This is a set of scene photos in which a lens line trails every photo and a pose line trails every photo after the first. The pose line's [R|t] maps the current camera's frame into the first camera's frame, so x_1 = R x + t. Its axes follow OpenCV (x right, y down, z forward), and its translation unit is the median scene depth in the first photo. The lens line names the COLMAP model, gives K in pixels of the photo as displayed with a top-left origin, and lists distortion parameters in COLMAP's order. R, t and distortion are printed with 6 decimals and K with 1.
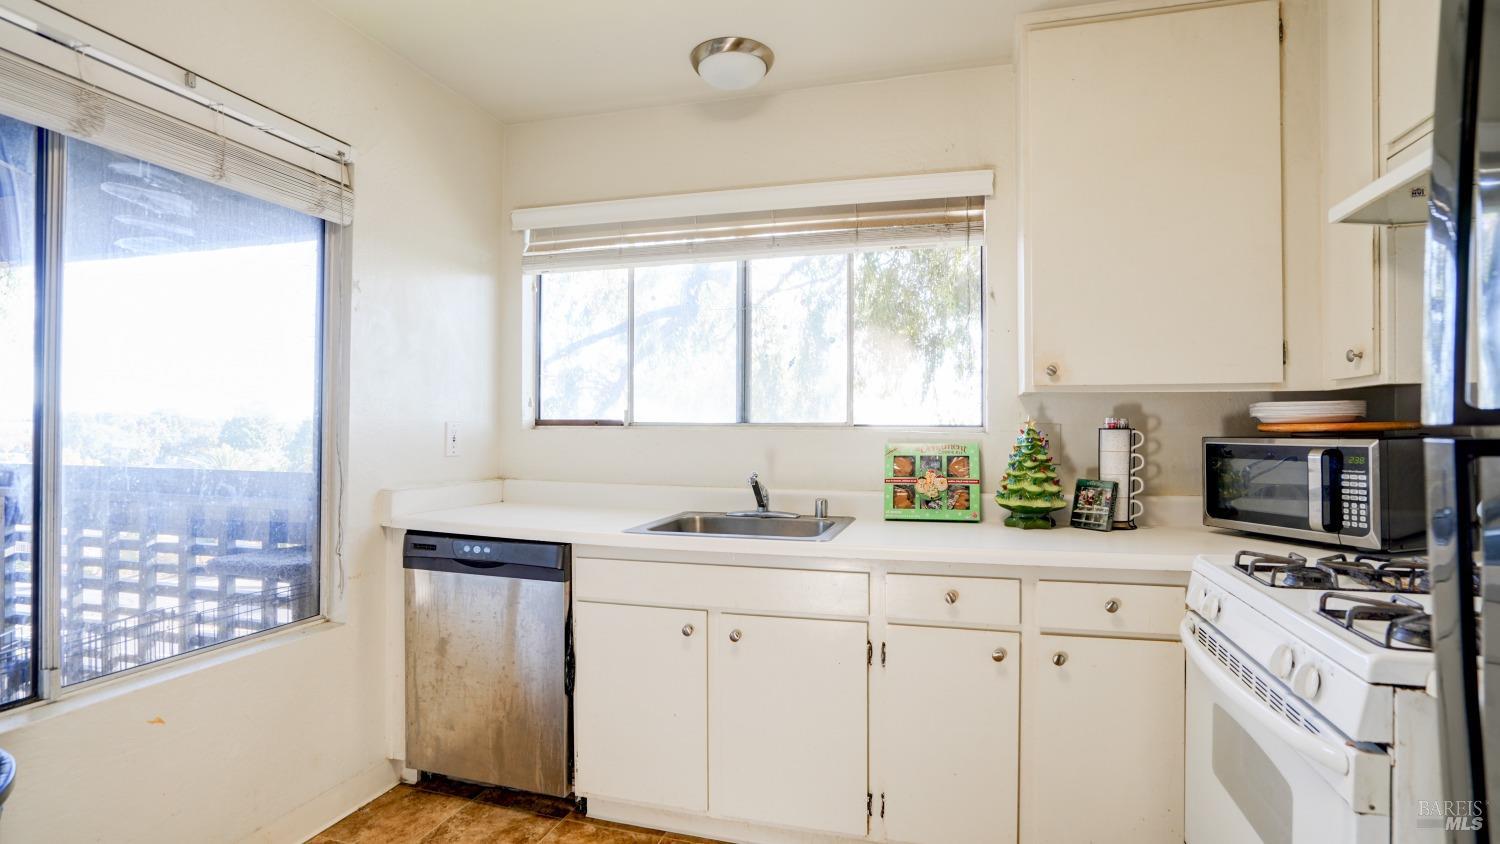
lens RADIAL K [[752.9, 0, 754.7], [0, 752.9, 423.5], [0, 0, 1]] dist [-0.003172, -0.000194]
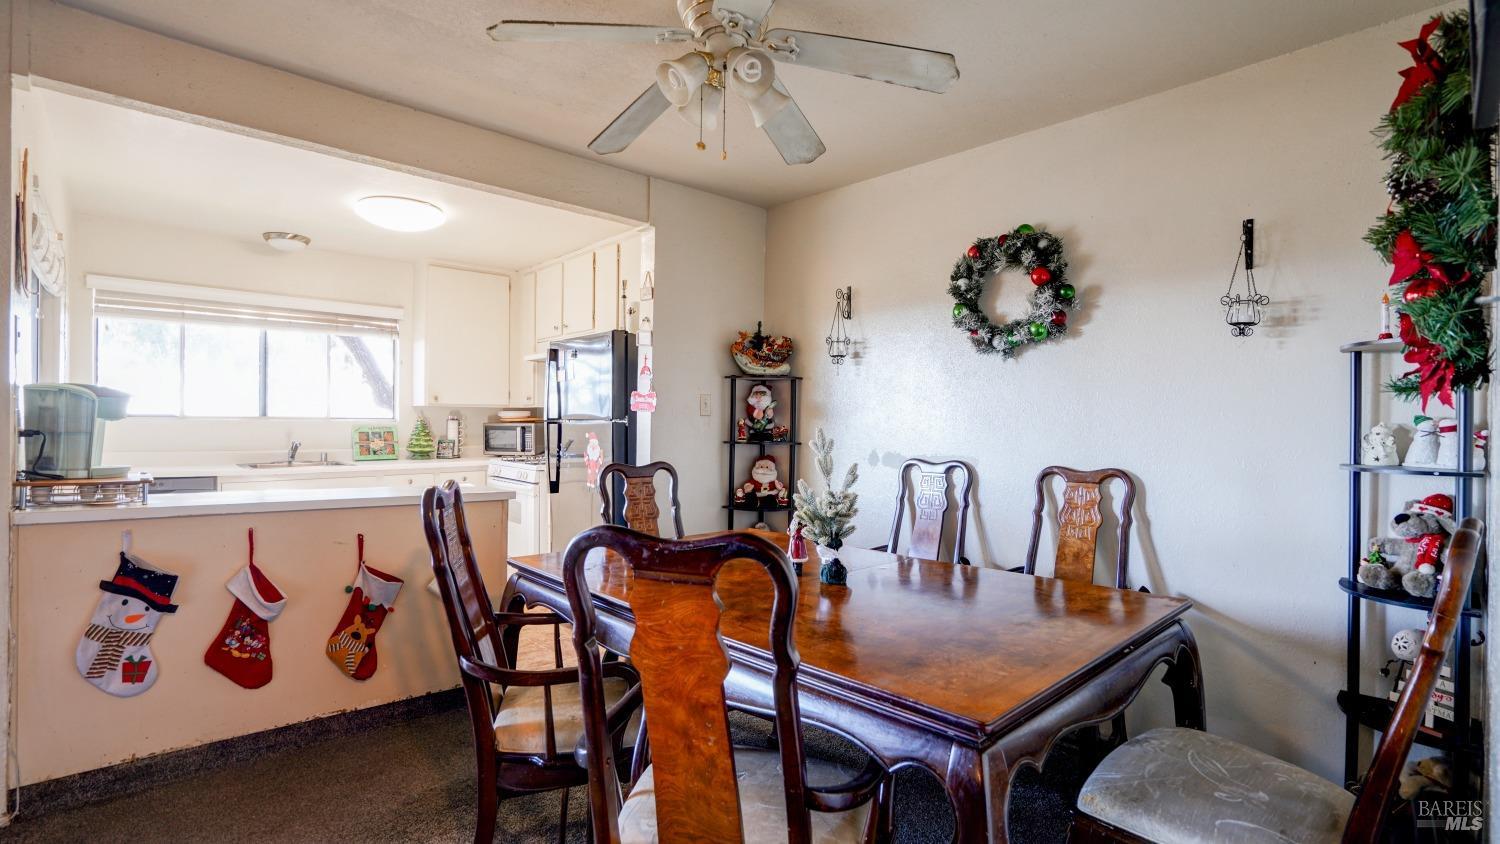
lens RADIAL K [[703.2, 0, 747.0], [0, 703.2, 423.4], [0, 0, 1]] dist [-0.030482, 0.009102]
pose [[0.532925, 0.000493, 0.846163, -0.982661], [-0.008042, 0.999958, 0.004483, -0.000329], [-0.846124, -0.009194, 0.532906, -1.101858]]
